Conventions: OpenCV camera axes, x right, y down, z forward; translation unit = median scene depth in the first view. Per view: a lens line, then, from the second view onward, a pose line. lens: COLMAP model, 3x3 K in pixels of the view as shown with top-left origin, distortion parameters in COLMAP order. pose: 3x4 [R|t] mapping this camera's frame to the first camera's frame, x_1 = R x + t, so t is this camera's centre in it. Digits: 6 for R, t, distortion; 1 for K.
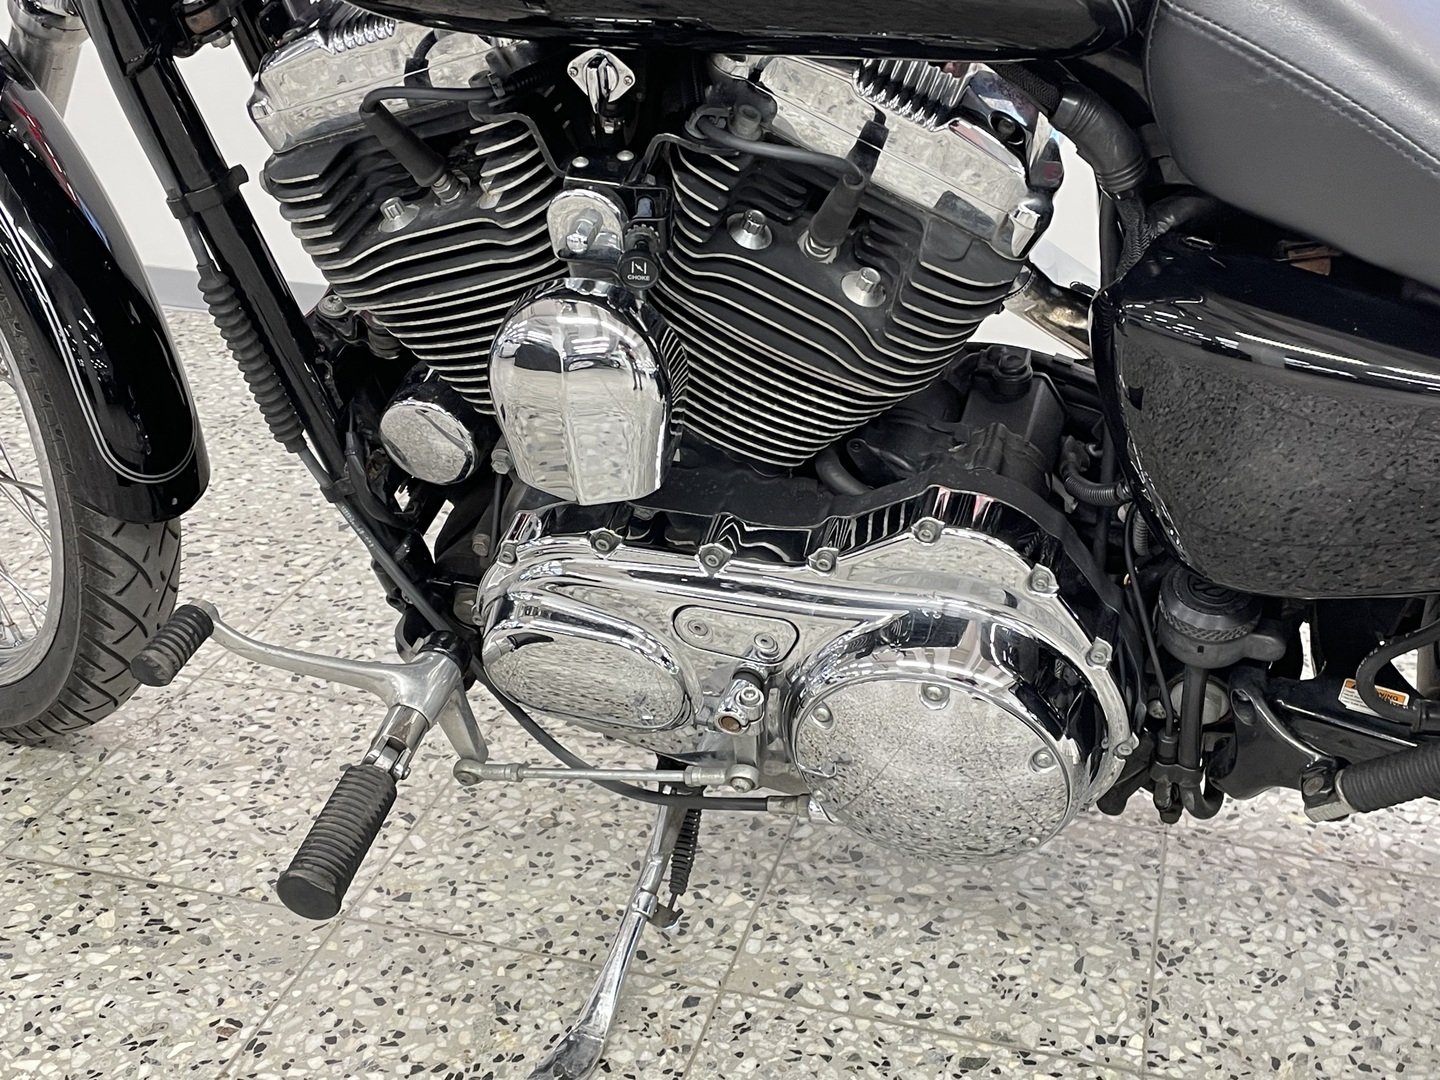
lens RADIAL K [[1810.3, 0, 717.2], [0, 1810.3, 543.1], [0, 0, 1]] dist [0.050695, 0.000000]
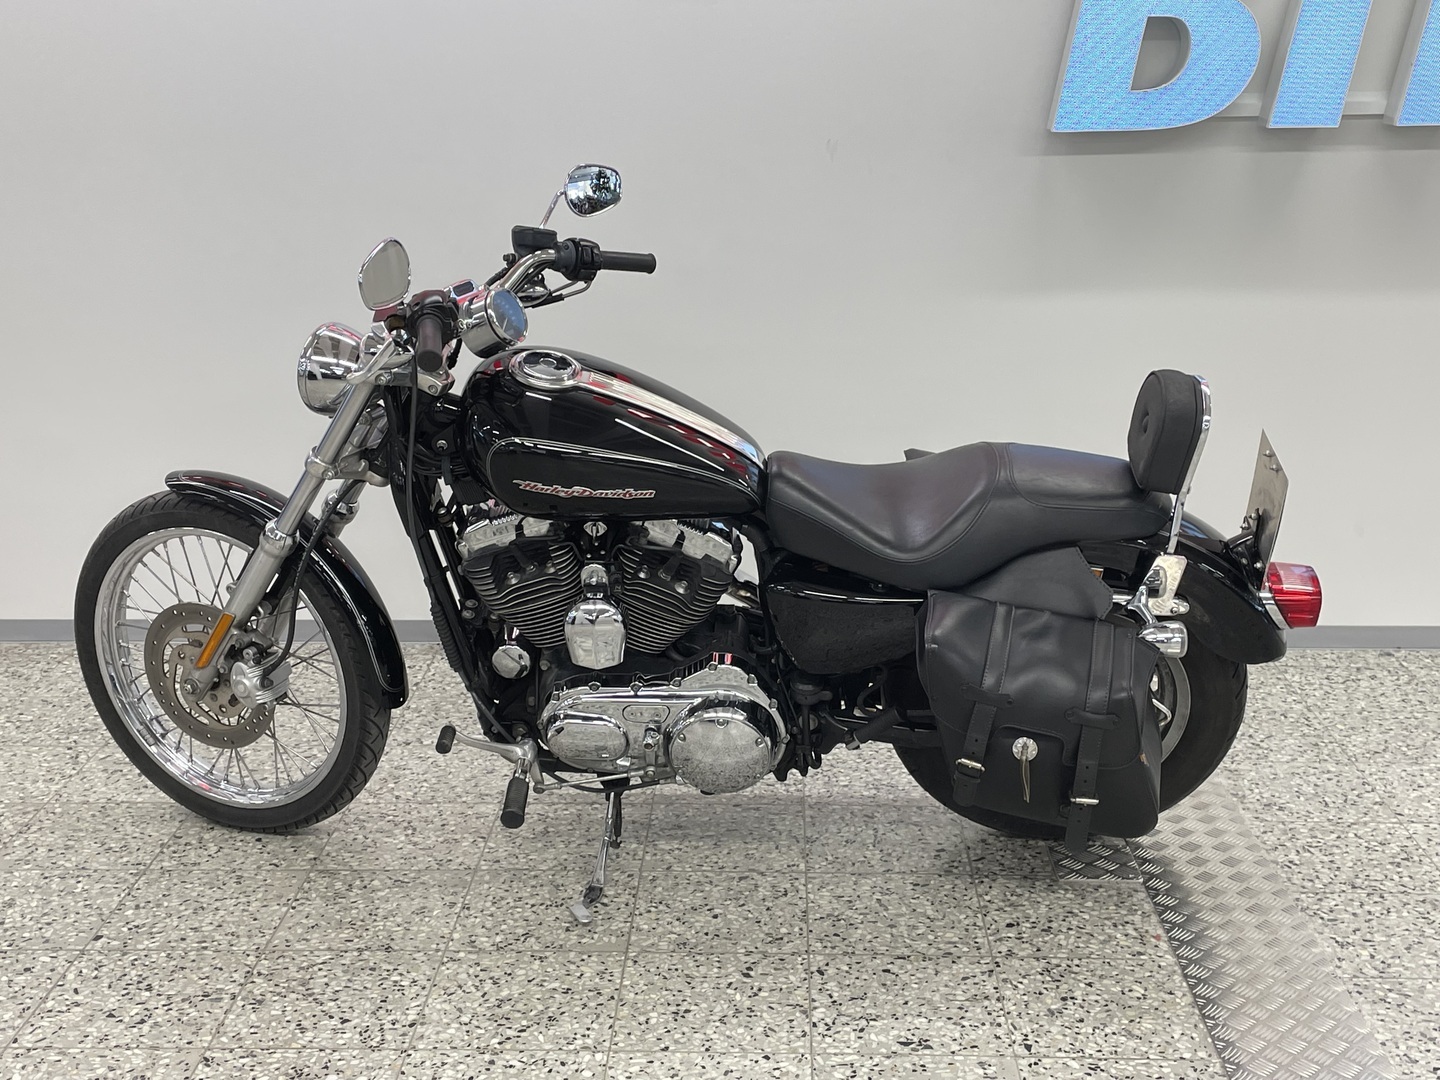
lens RADIAL K [[1810.3, 0, 727.2], [0, 1810.3, 536.6], [0, 0, 1]] dist [0.050695, 0.000000]
pose [[0.969927, -0.083628, 0.228578, -0.496432], [0.121270, 0.980295, -0.155932, 0.238096], [-0.211033, 0.178963, 0.960956, -1.803333]]
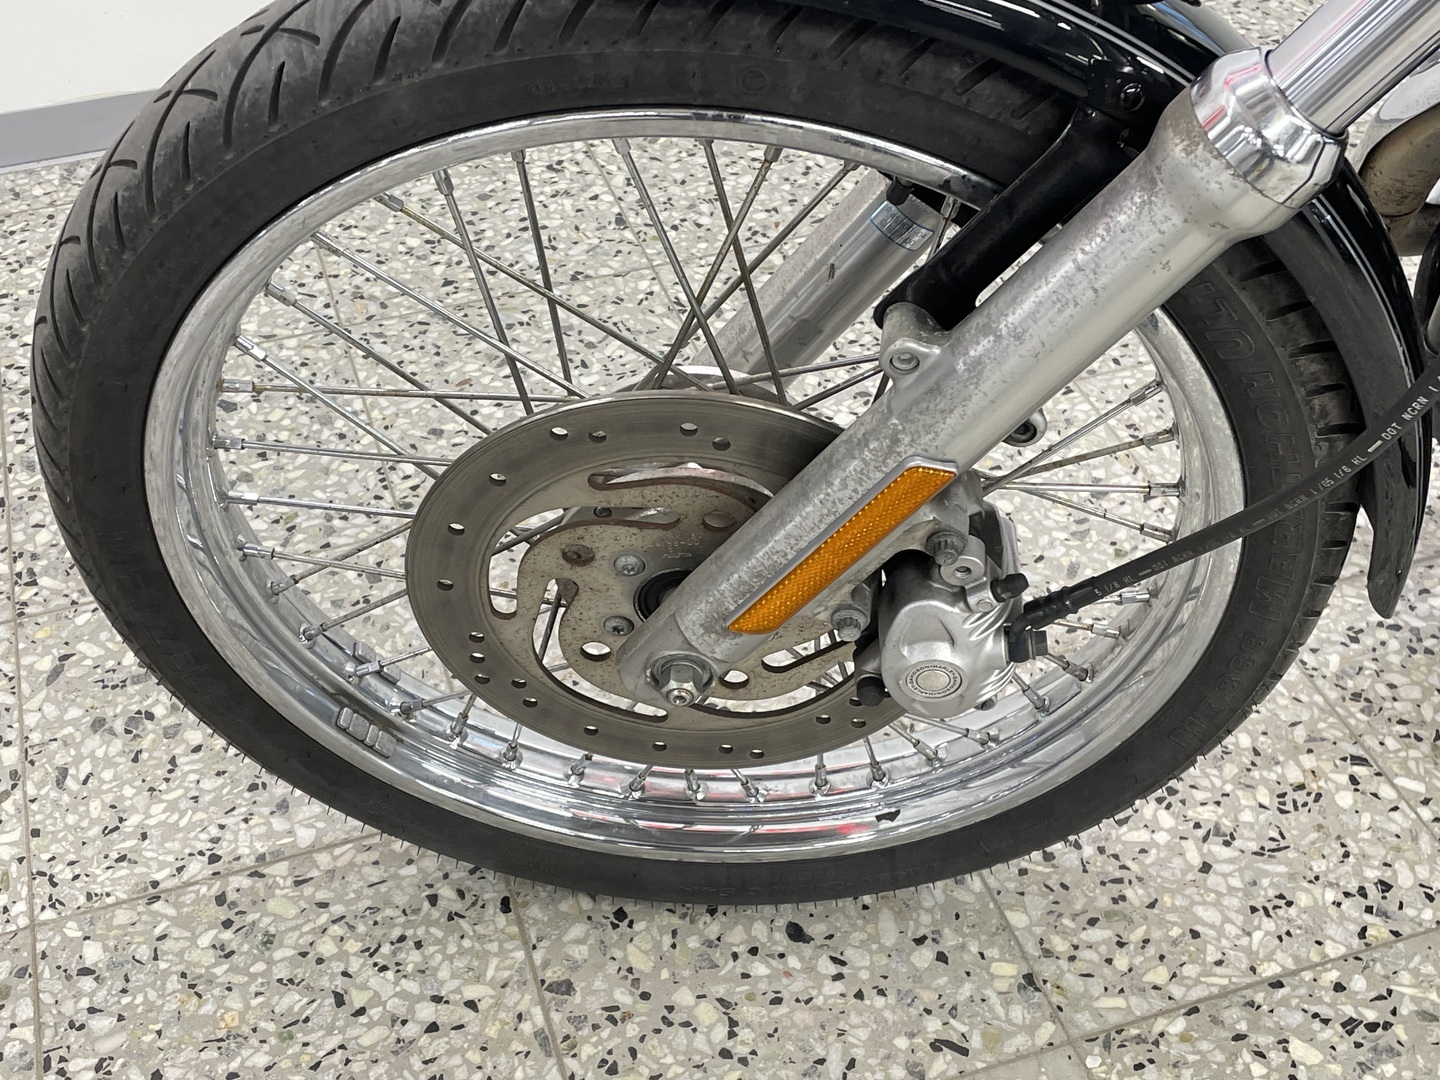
lens RADIAL K [[1810.3, 0, 736.1], [0, 1810.3, 549.0], [0, 0, 1]] dist [0.050695, 0.000000]
pose [[0.826695, -0.399892, 0.395805, -0.967752], [0.262264, 0.896244, 0.357721, -0.431492], [-0.497787, -0.191921, 0.845798, 0.615195]]
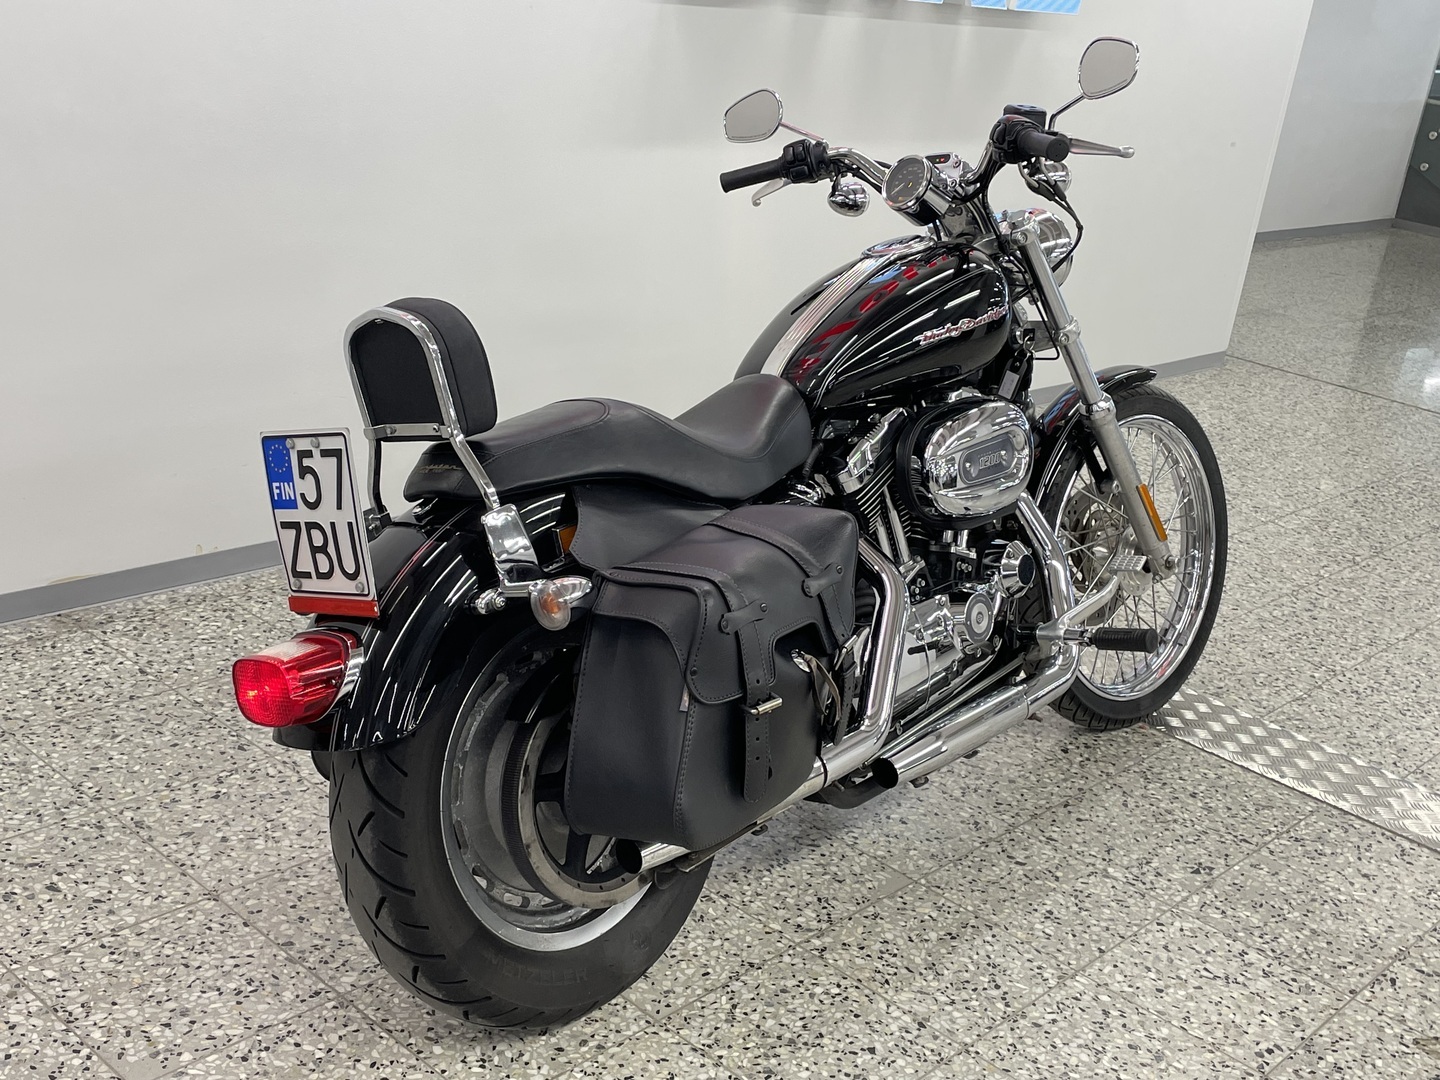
lens RADIAL K [[1726.5, 0, 709.4], [0, 1726.5, 548.6], [0, 0, 1]] dist [0.050161, 0.000000]
pose [[0.446749, -0.269216, 0.853193, -2.233737], [0.262130, 0.951188, 0.162881, -0.547947], [-0.855397, 0.150880, 0.495512, -0.111393]]
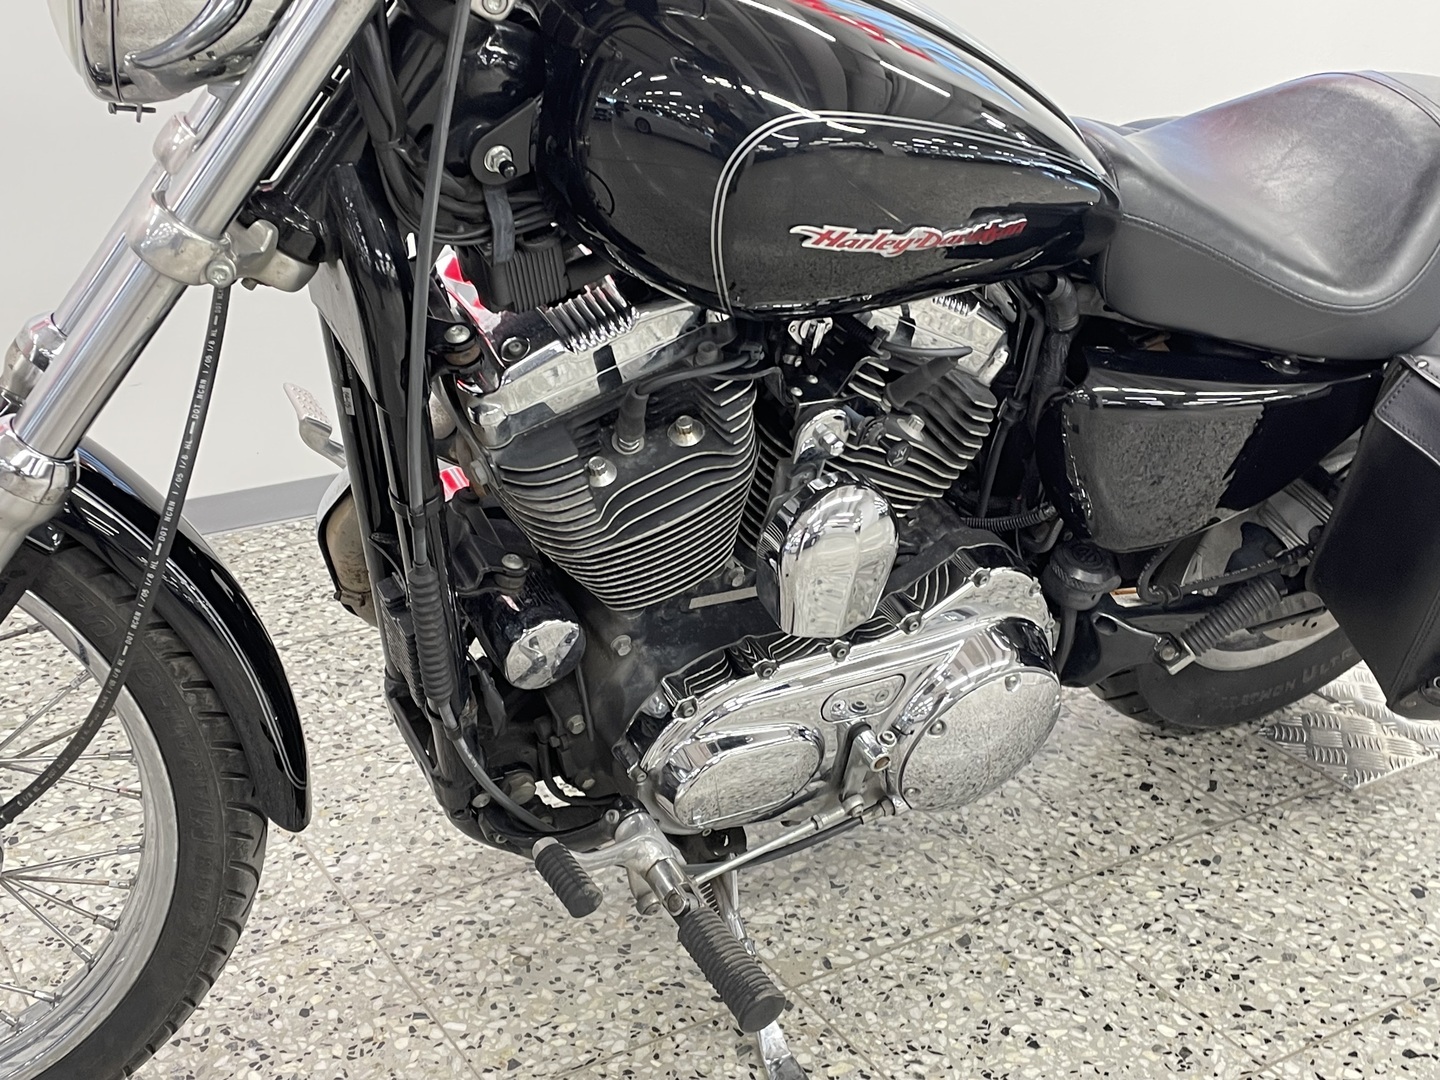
lens RADIAL K [[1810.3, 0, 750.3], [0, 1810.3, 548.5], [0, 0, 1]] dist [0.050695, 0.000000]
pose [[0.661697, -0.293431, 0.689968, -0.966868], [0.298485, 0.947265, 0.116601, -0.244745], [-0.687797, 0.128791, 0.714387, 0.081949]]
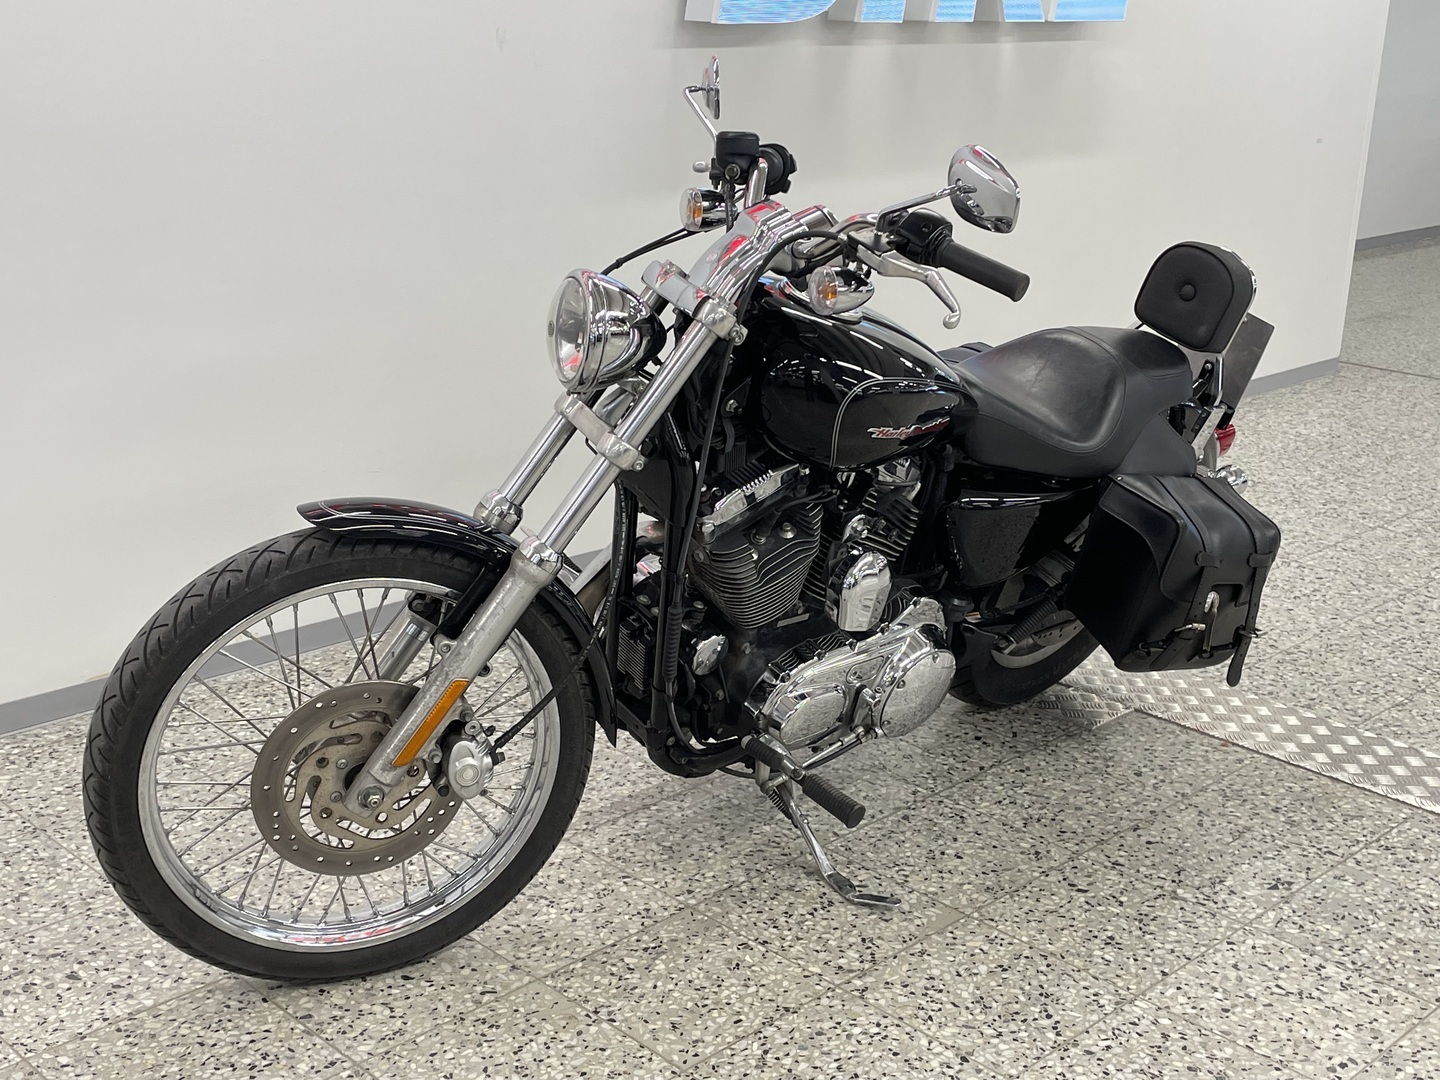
lens RADIAL K [[1810.3, 0, 741.9], [0, 1810.3, 547.7], [0, 0, 1]] dist [0.050695, 0.000000]
pose [[0.484171, -0.267196, 0.833177, -2.194652], [0.348147, 0.932438, 0.096715, -0.426216], [-0.802728, 0.243241, 0.544483, -0.291715]]
